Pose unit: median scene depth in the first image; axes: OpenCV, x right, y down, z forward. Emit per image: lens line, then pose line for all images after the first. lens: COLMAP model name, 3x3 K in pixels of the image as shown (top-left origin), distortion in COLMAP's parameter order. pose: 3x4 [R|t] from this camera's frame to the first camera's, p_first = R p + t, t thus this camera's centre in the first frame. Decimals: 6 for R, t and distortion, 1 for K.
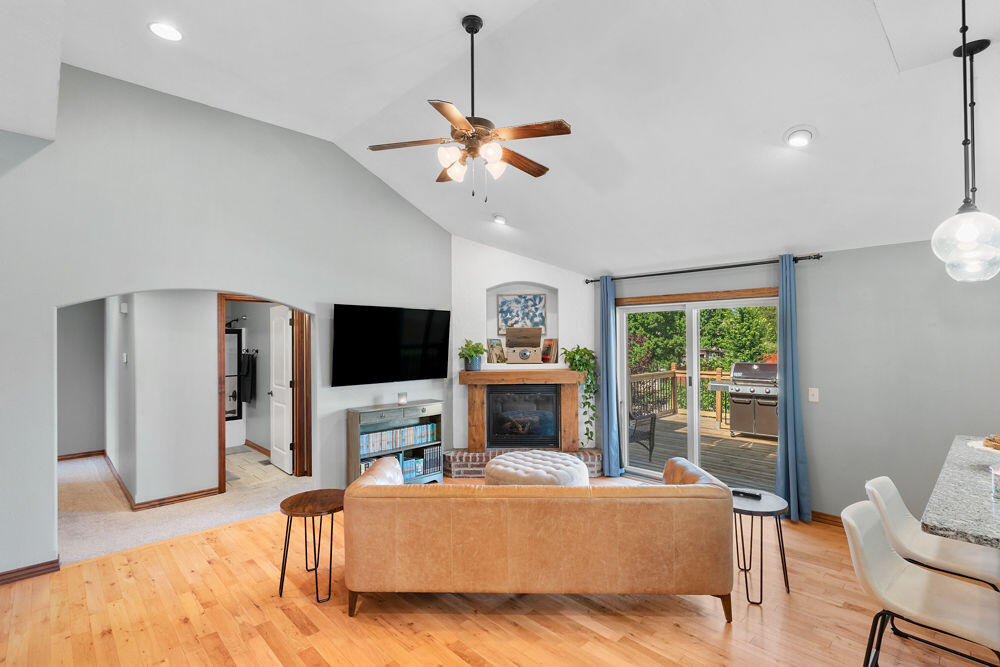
lens RADIAL K [[471.1, 0, 500.0], [0, 471.1, 333.5], [0, 0, 1]] dist [0.000861, 0.000044]
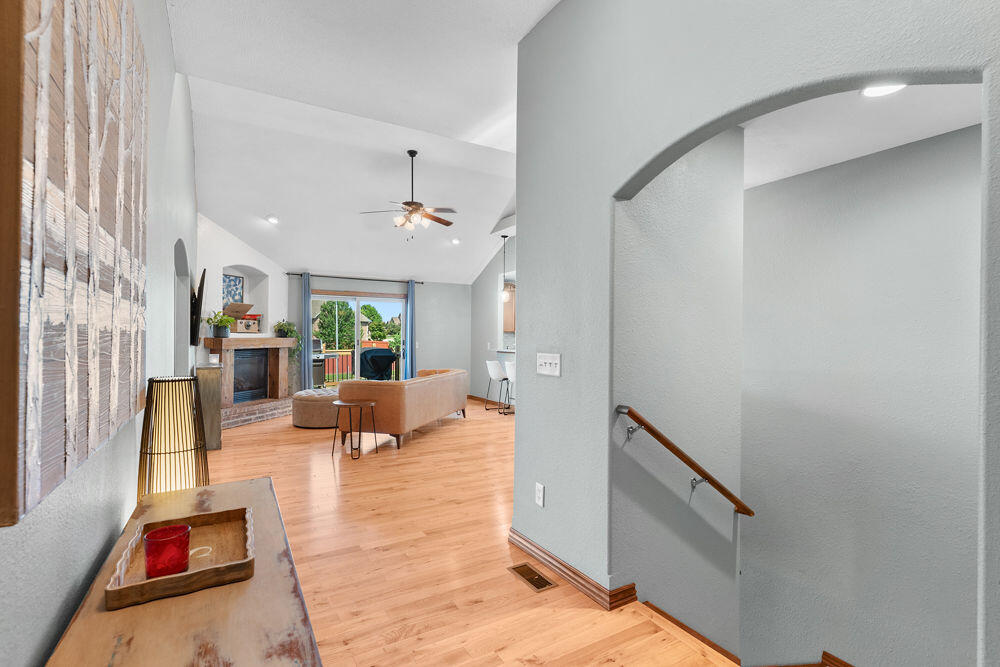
lens RADIAL K [[471.1, 0, 500.0], [0, 471.1, 333.5], [0, 0, 1]] dist [0.000861, 0.000044]
pose [[0.228477, 0.014246, 0.973445, -0.997012], [-0.015341, 0.999821, -0.011031, 0.069429], [-0.973428, -0.012413, 0.228655, 0.075745]]
